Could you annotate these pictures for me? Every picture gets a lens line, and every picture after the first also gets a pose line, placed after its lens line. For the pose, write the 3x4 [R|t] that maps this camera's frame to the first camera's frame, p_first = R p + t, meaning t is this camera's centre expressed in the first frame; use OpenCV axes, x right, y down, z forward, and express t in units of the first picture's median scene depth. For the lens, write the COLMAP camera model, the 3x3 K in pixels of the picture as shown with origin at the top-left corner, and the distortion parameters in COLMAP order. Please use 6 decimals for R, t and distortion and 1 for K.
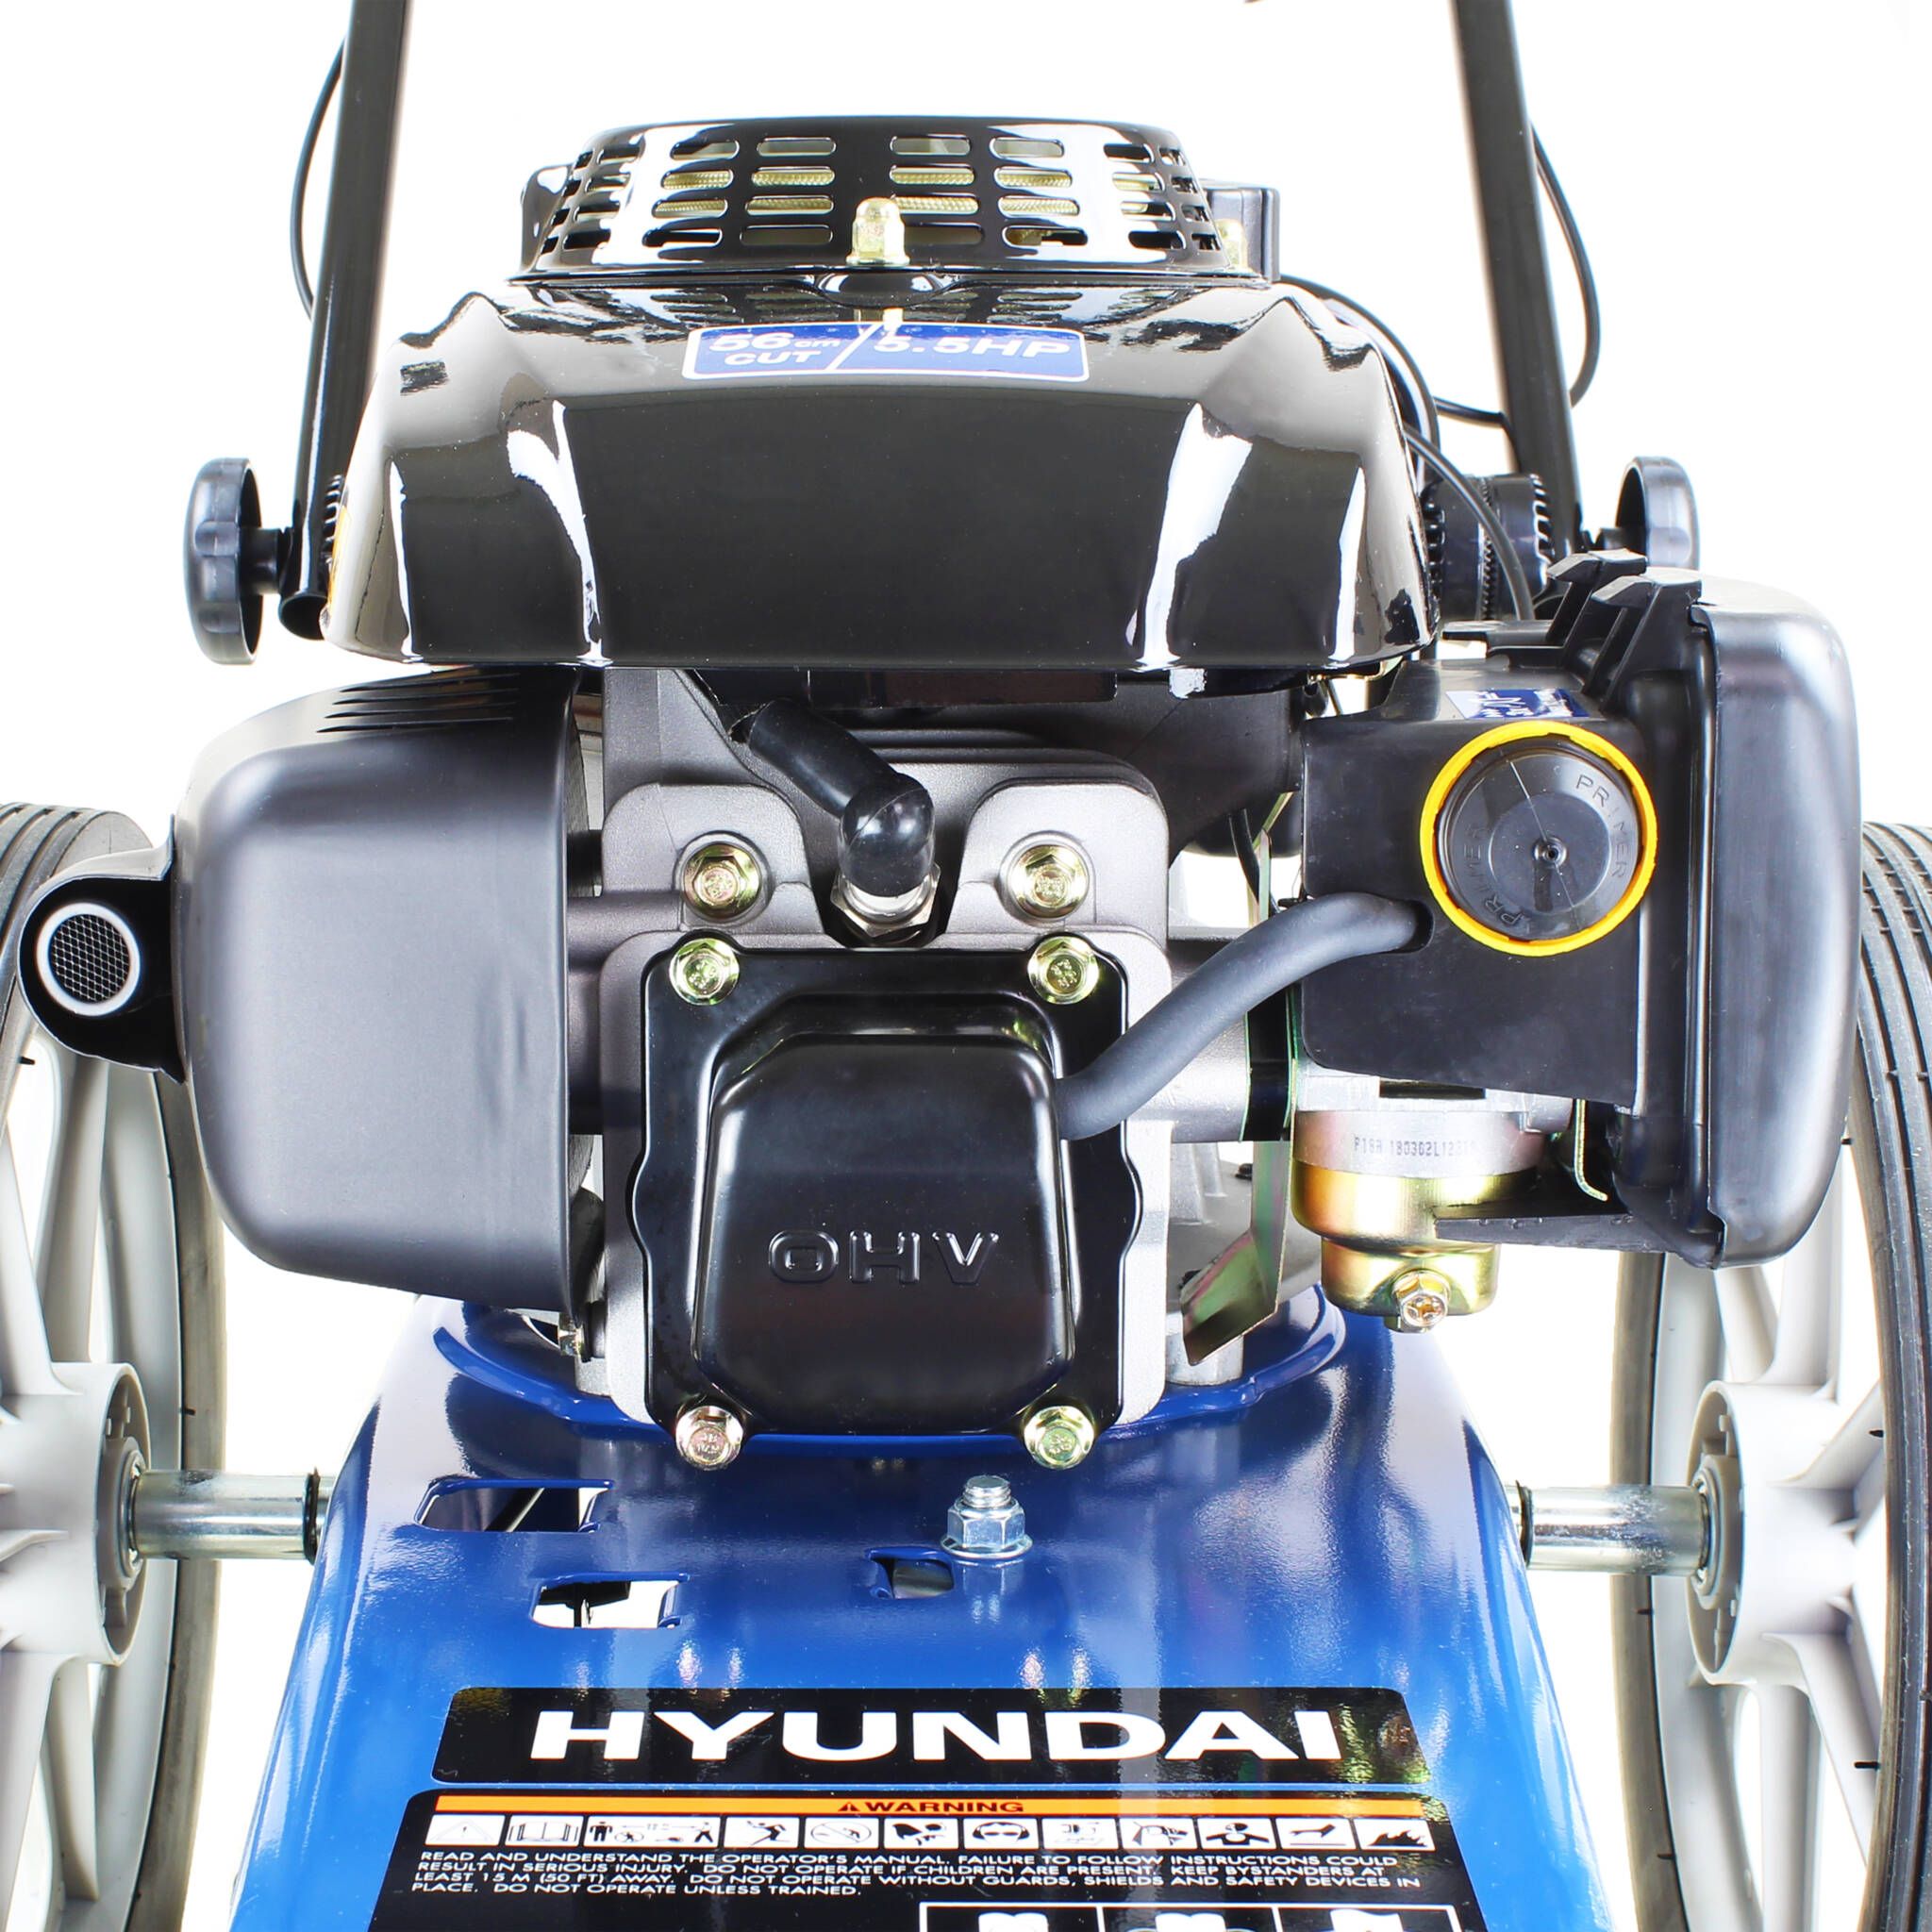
lens RADIAL K [[3859.1, 0, 789.0], [0, 3859.1, 966.7], [0, 0, 1]] dist [-0.194416, 2.035800]
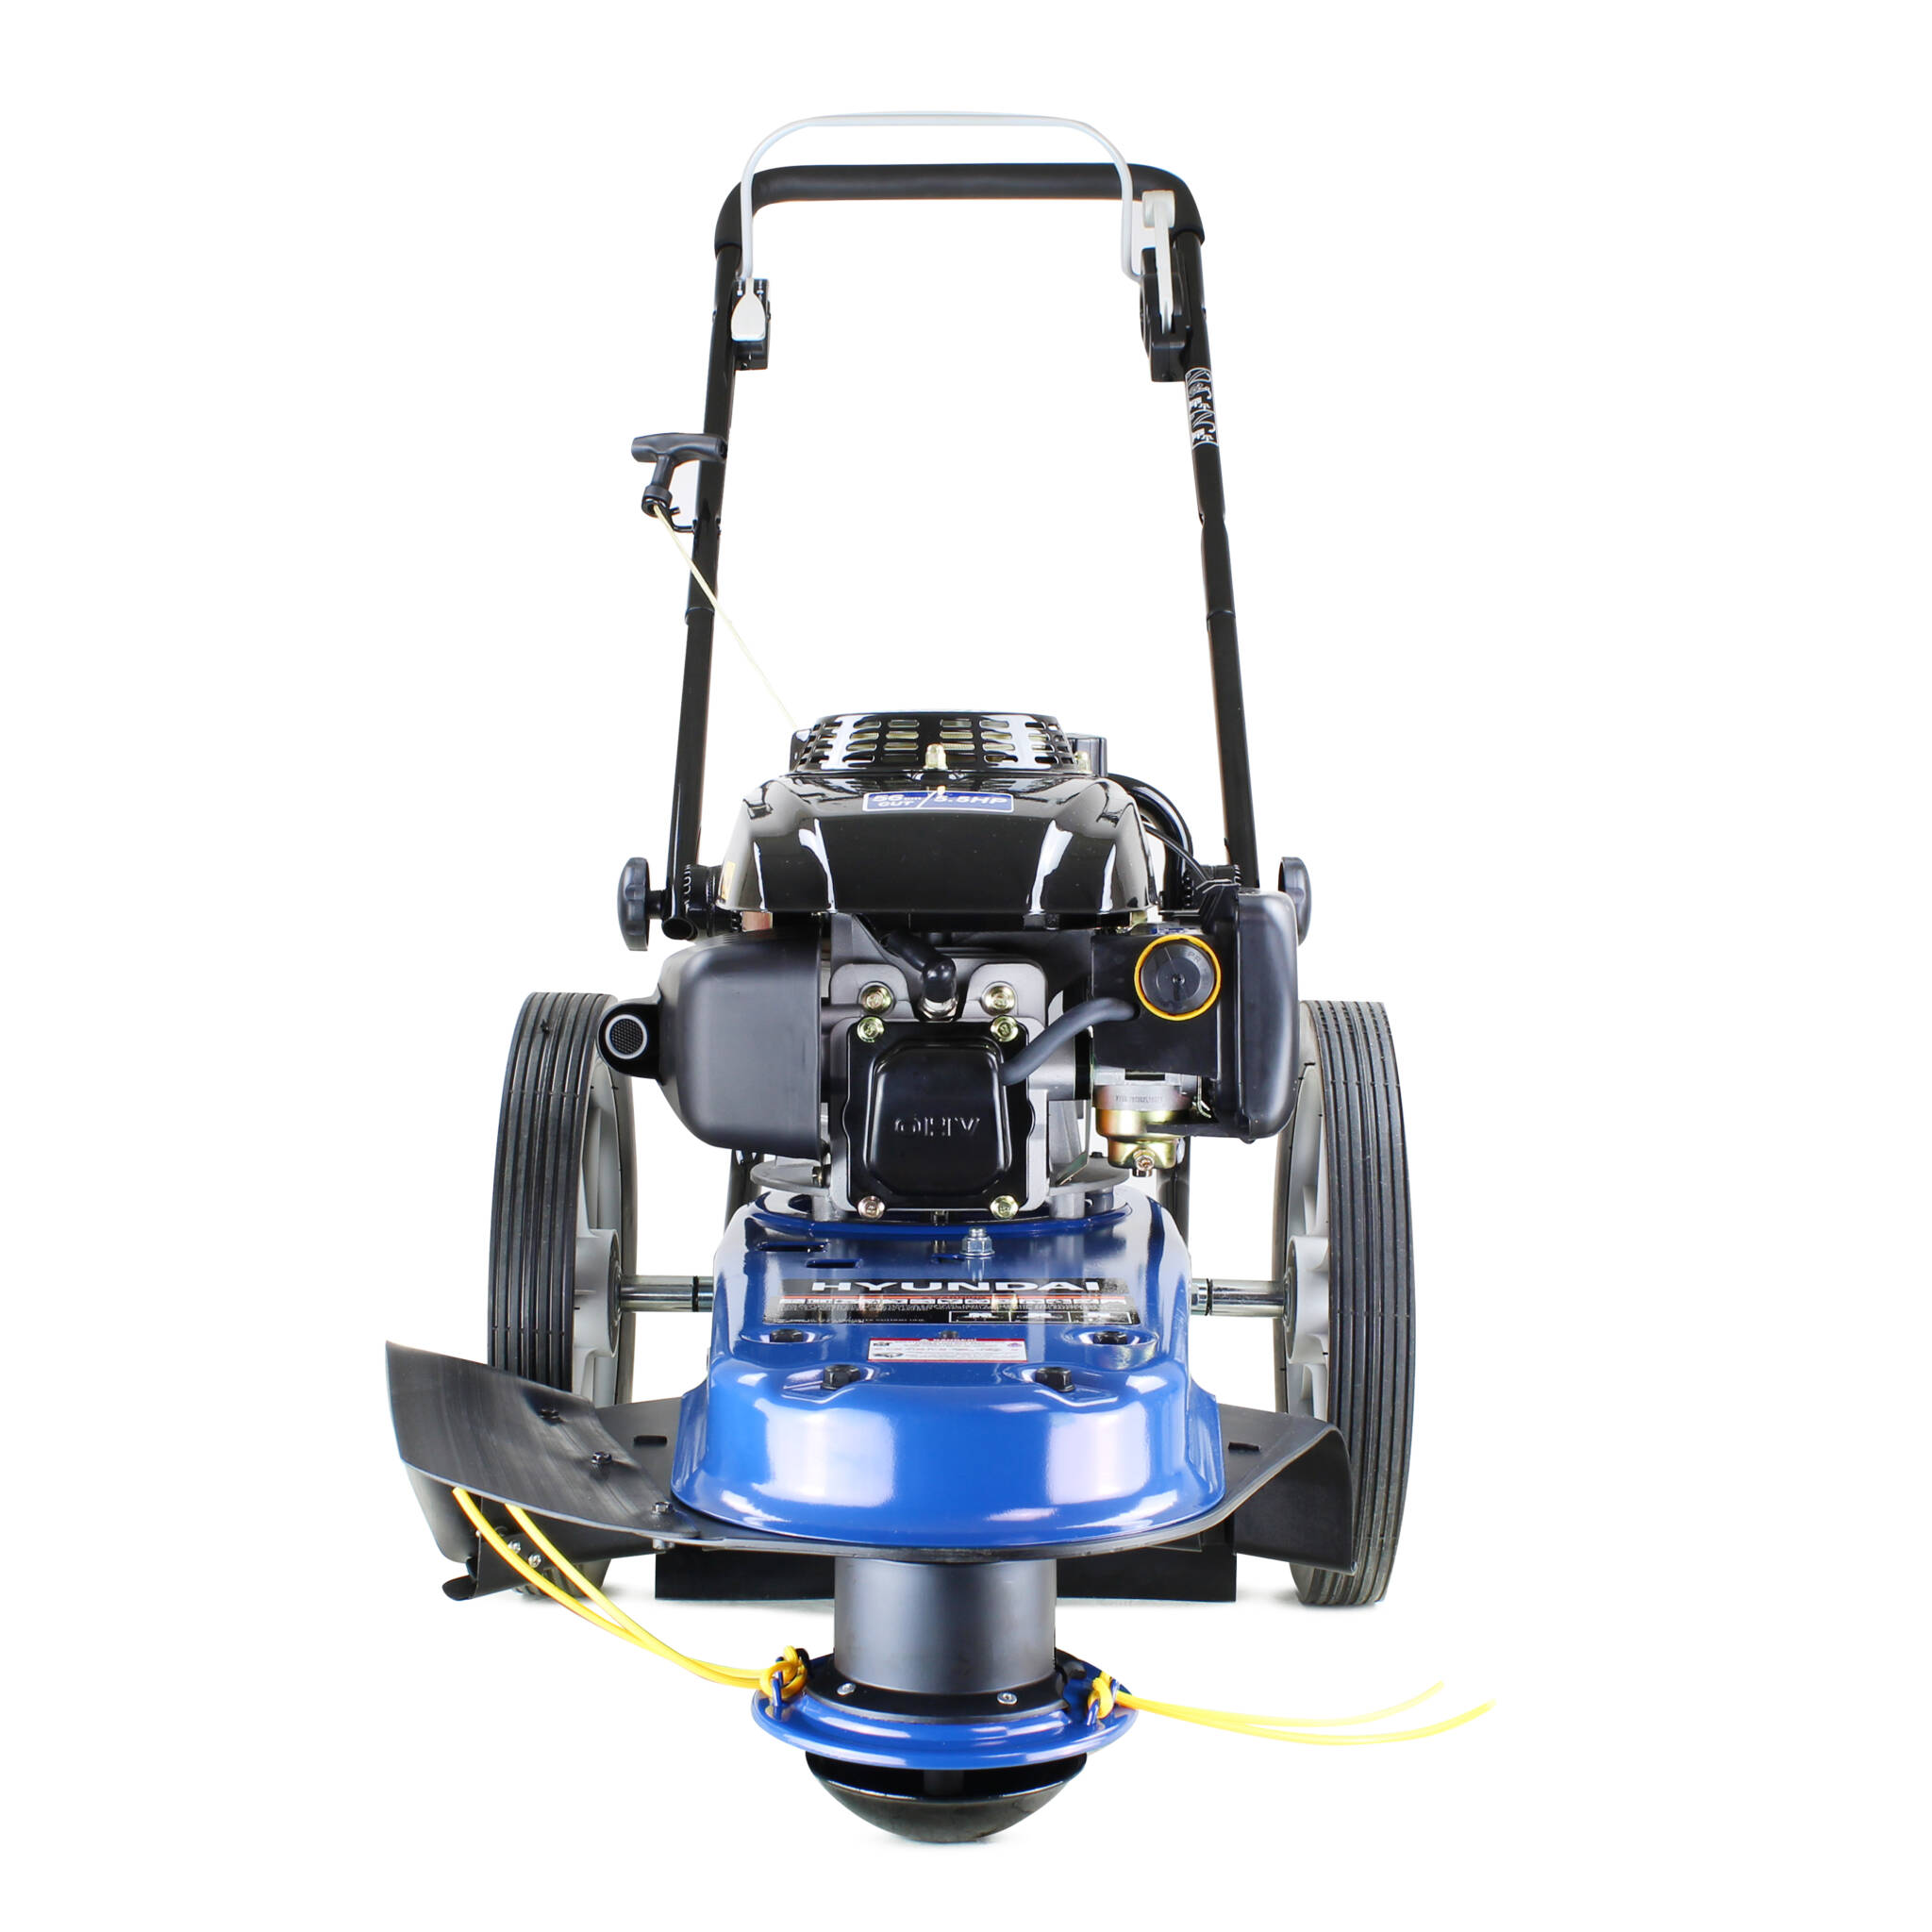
lens RADIAL K [[3859.1, 0, 789.0], [0, 3859.1, 966.7], [0, 0, 1]] dist [-0.194416, 2.035800]
pose [[0.999836, 0.001843, -0.018001, -0.029703], [-0.004168, 0.991503, -0.130014, 0.299228], [0.017608, 0.130067, 0.991349, -1.624871]]
